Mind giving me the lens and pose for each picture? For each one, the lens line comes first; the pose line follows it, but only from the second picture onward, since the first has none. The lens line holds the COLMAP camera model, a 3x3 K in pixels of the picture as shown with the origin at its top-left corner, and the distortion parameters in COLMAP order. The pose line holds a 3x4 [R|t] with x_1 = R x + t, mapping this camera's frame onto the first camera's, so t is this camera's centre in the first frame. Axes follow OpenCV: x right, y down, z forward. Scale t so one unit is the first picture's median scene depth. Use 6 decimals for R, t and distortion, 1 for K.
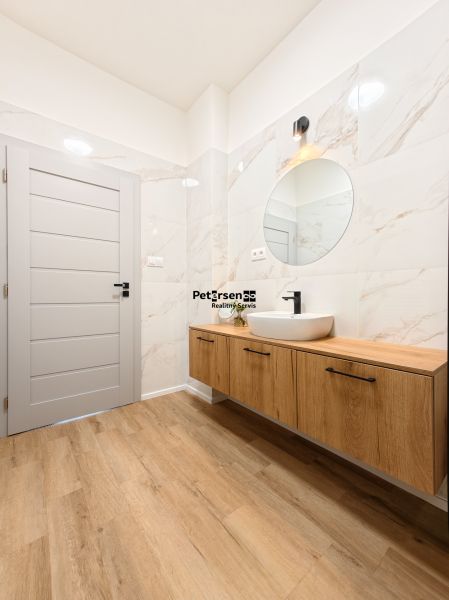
lens RADIAL K [[246.2, 0, 223.7], [0, 246.2, 295.7], [0, 0, 1]] dist [0.003989, 0.001785]
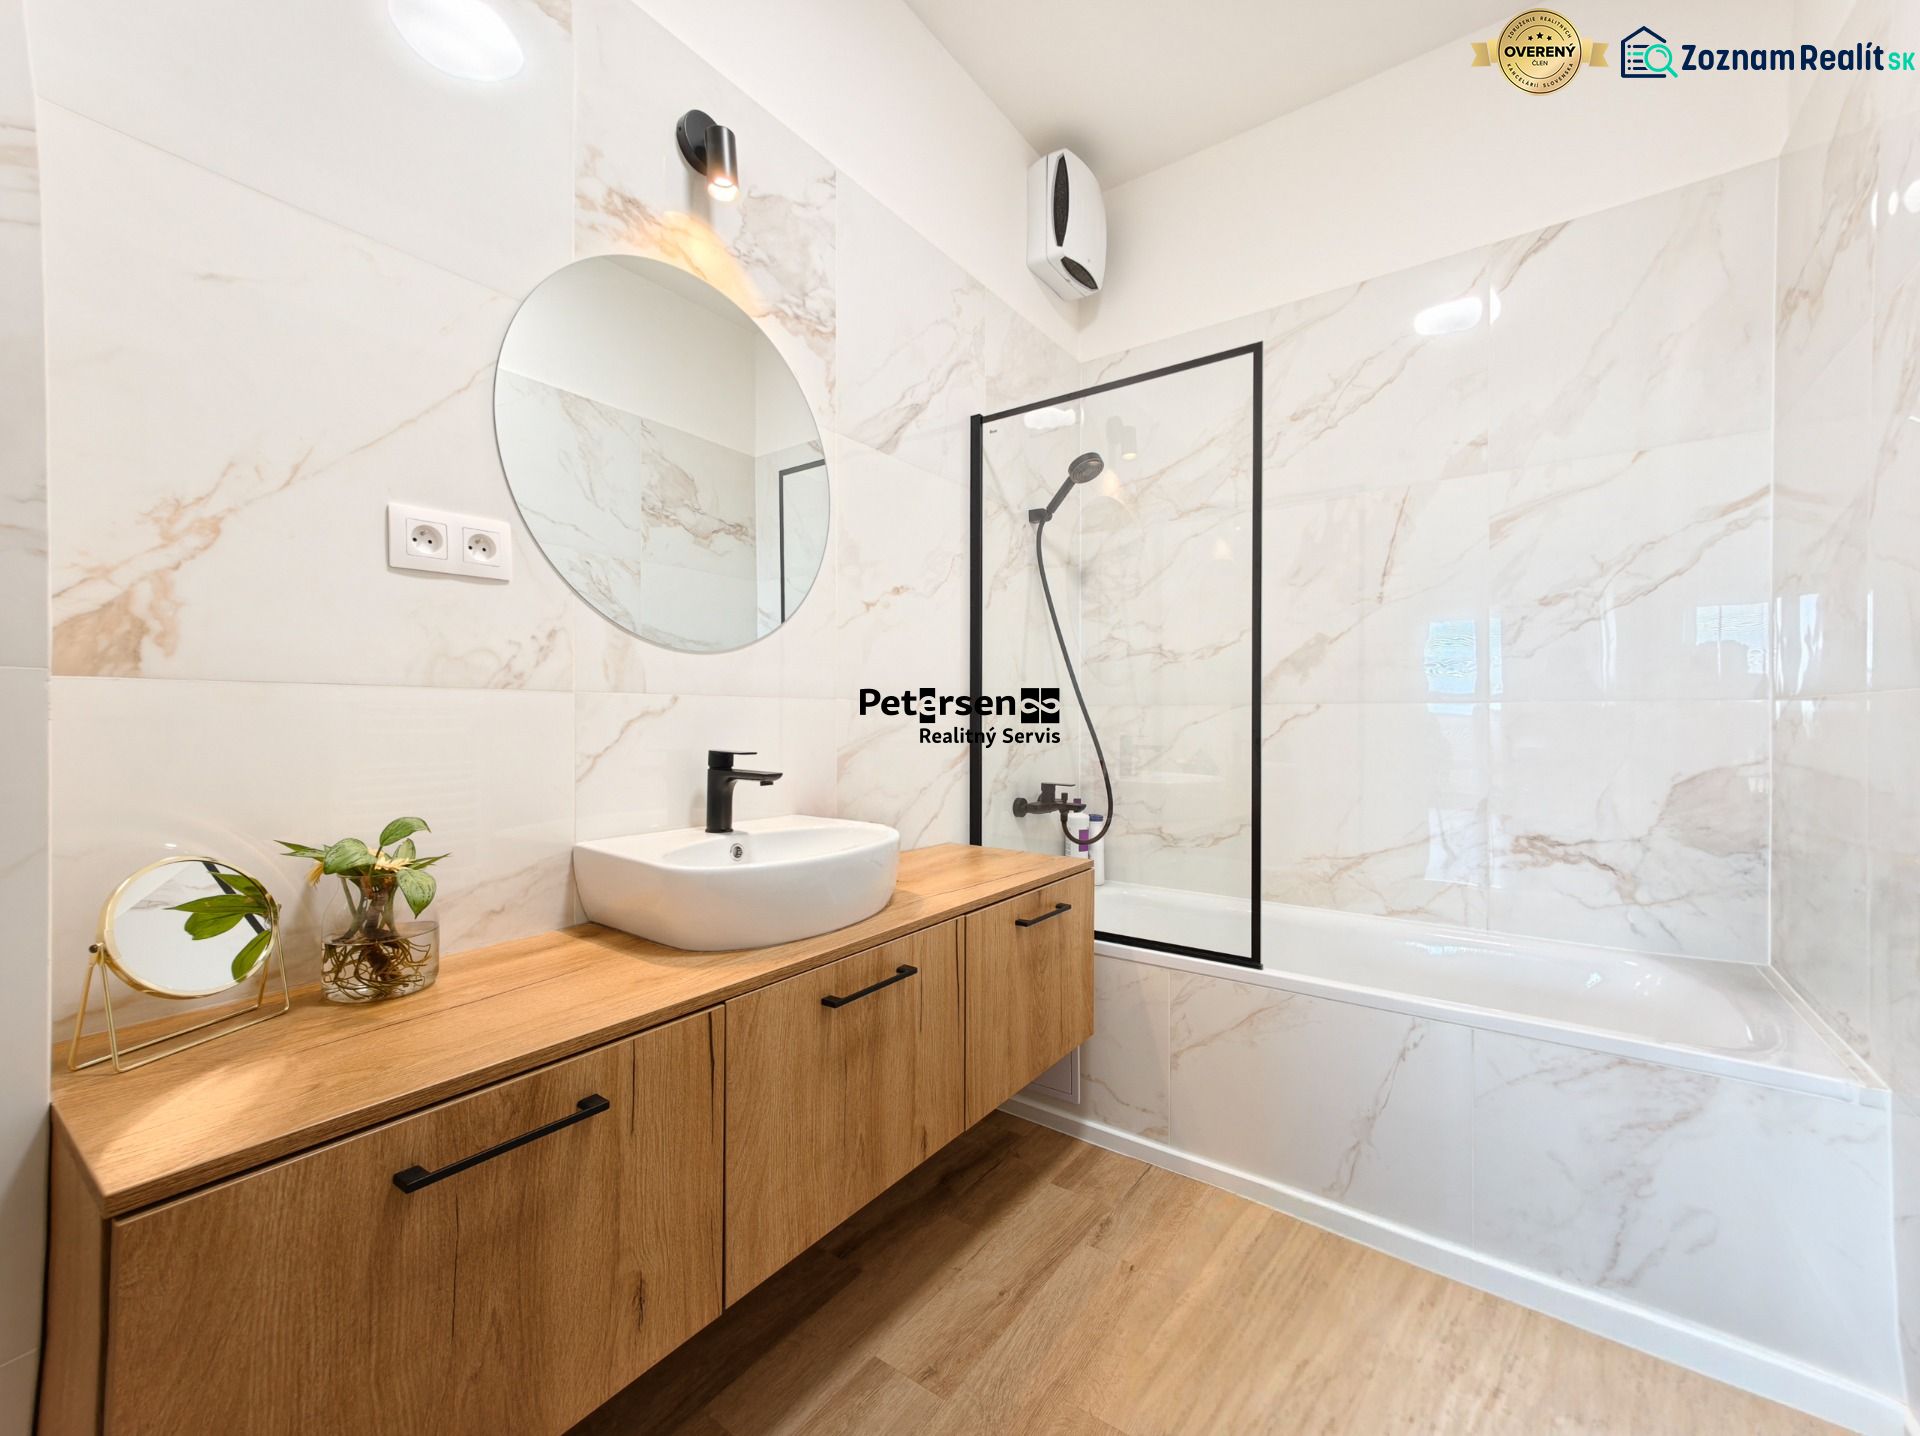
lens RADIAL K [[787.8, 0, 957.8], [0, 787.8, 717.7], [0, 0, 1]] dist [0.003989, 0.001785]
pose [[-0.274453, 0.003204, 0.961595, -0.719848], [0.003451, 0.999991, -0.002347, -0.059103], [-0.961594, 0.002675, -0.274462, 1.158146]]
